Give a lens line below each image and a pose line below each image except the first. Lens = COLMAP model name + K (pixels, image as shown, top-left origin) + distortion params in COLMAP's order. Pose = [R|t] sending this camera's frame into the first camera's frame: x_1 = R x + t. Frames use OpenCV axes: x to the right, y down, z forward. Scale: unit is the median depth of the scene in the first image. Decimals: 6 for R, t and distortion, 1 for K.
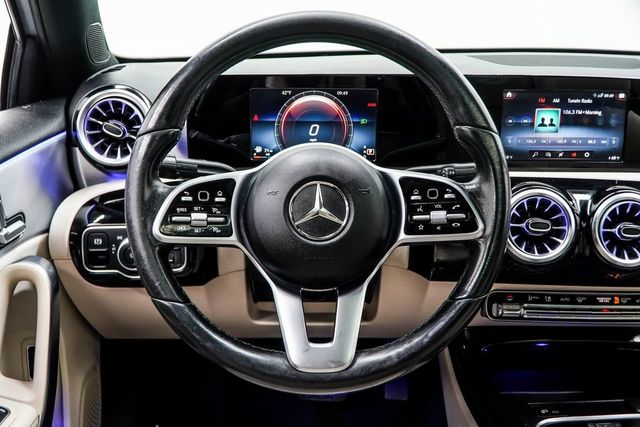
lens RADIAL K [[734.6, 0, 292.5], [0, 734.6, 217.2], [0, 0, 1]] dist [-0.036331, 0.000000]
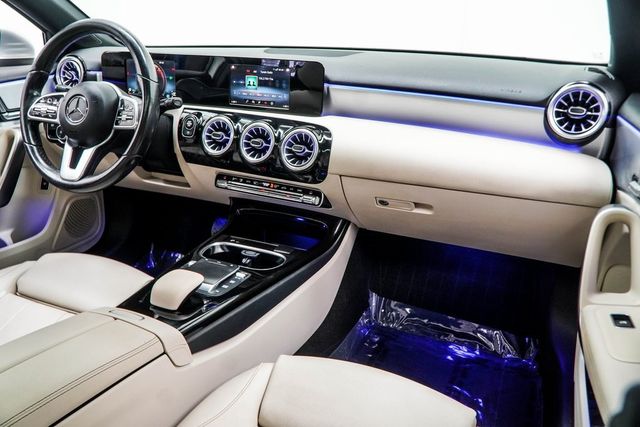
lens RADIAL K [[517.6, 0, 316.2], [0, 517.6, 214.6], [0, 0, 1]] dist [-0.010226, -0.040232]
pose [[0.918801, 0.151881, -0.364330, 1.034514], [-0.127773, 0.987753, 0.089541, 0.057632], [0.373468, -0.035719, 0.926955, -0.148454]]
